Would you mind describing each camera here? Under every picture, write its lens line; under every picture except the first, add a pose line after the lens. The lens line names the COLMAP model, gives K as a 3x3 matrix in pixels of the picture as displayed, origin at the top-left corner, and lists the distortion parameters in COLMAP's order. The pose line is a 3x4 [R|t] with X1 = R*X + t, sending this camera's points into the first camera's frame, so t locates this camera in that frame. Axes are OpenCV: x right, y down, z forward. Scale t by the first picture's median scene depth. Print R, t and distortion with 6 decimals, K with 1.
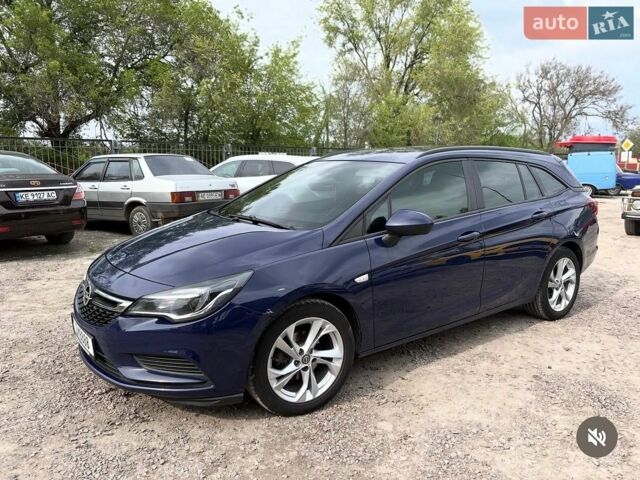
lens RADIAL K [[784.4, 0, 320.0], [0, 784.4, 240.0], [0, 0, 1]] dist [-0.004817, 0.004152]
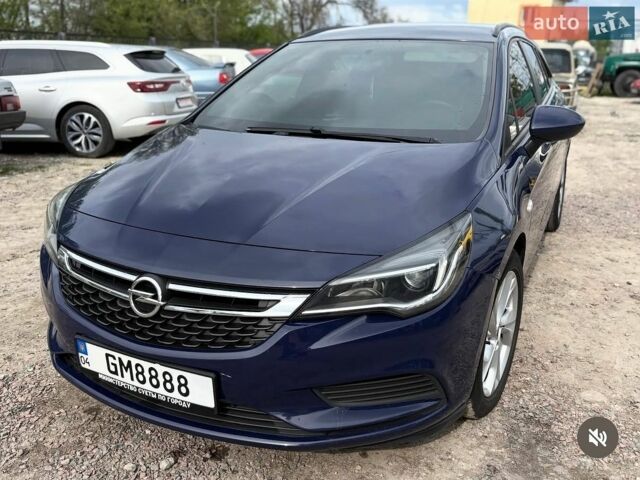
lens RADIAL K [[784.4, 0, 320.0], [0, 784.4, 240.0], [0, 0, 1]] dist [-0.004817, 0.004152]
pose [[0.790095, -0.137712, 0.597315, -0.260154], [0.064582, 0.987715, 0.142294, -0.017836], [-0.609573, -0.073850, 0.789282, 0.263784]]
